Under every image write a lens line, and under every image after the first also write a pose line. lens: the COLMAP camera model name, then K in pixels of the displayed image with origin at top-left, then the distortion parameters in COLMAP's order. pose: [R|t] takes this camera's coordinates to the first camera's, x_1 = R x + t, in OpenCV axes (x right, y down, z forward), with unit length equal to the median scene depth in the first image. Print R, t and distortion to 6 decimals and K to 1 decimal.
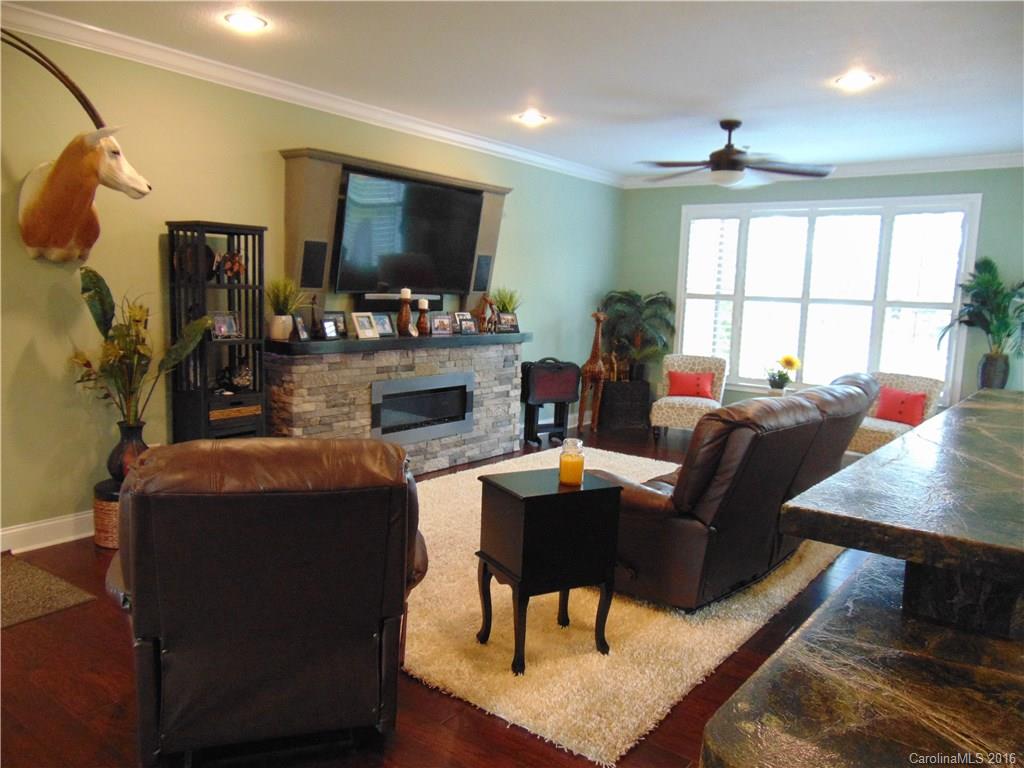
lens RADIAL K [[775.7, 0, 512.0], [0, 775.7, 384.0], [0, 0, 1]] dist [-0.062190, 0.126879]
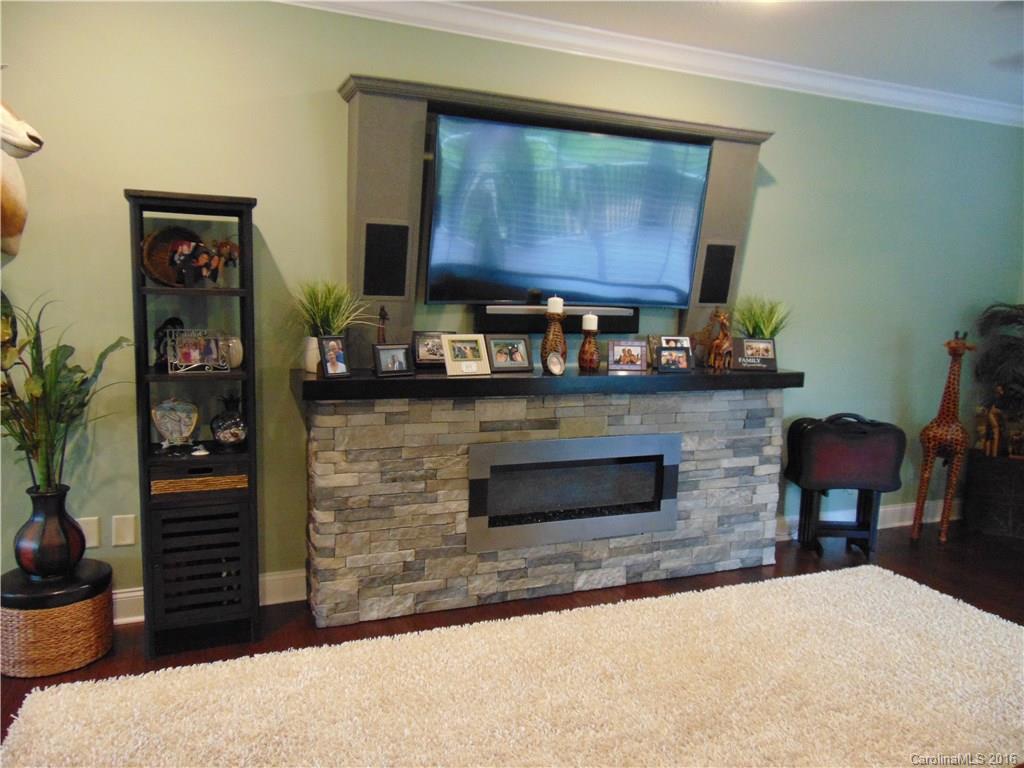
lens RADIAL K [[745.0, 0, 512.0], [0, 745.0, 384.0], [0, 0, 1]] dist [-0.009021, 0.000979]
pose [[0.861157, 0.048628, -0.506007, 0.143646], [-0.060167, 0.998167, -0.006471, -0.046838], [0.504765, 0.036017, 0.862505, 0.461002]]
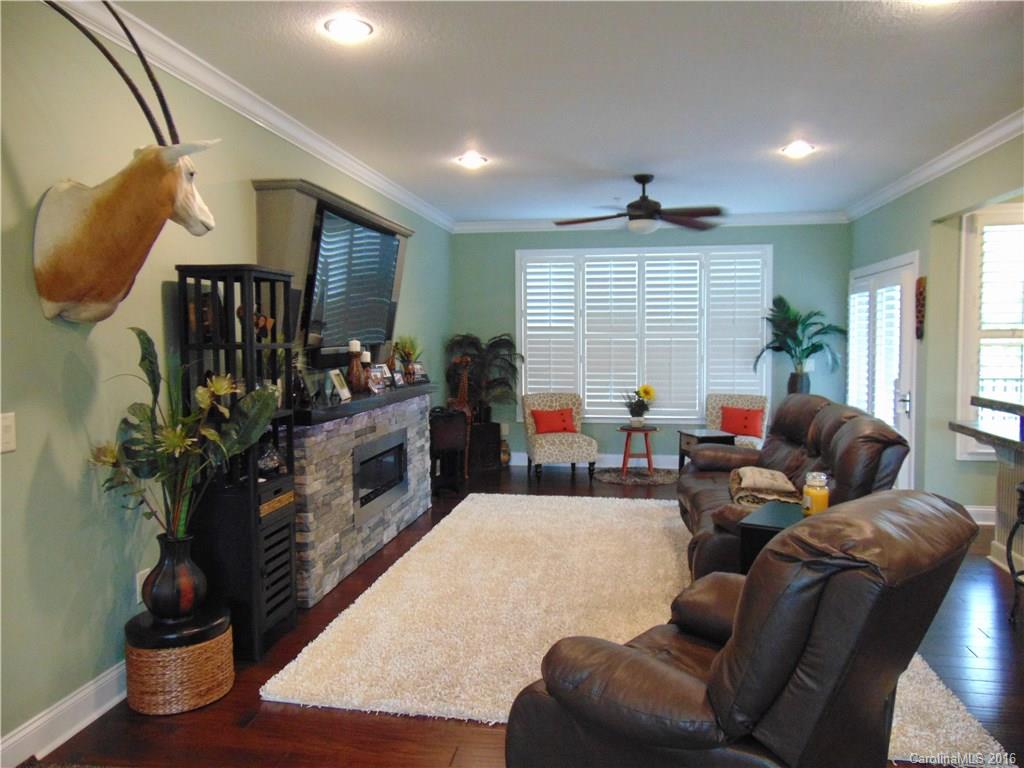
lens RADIAL K [[775.7, 0, 512.0], [0, 775.7, 384.0], [0, 0, 1]] dist [-0.062190, 0.126879]
pose [[0.877768, -0.069737, 0.473984, -0.403825], [0.095444, 0.994972, -0.030363, -0.029593], [-0.469483, 0.071890, 0.880010, 0.137876]]
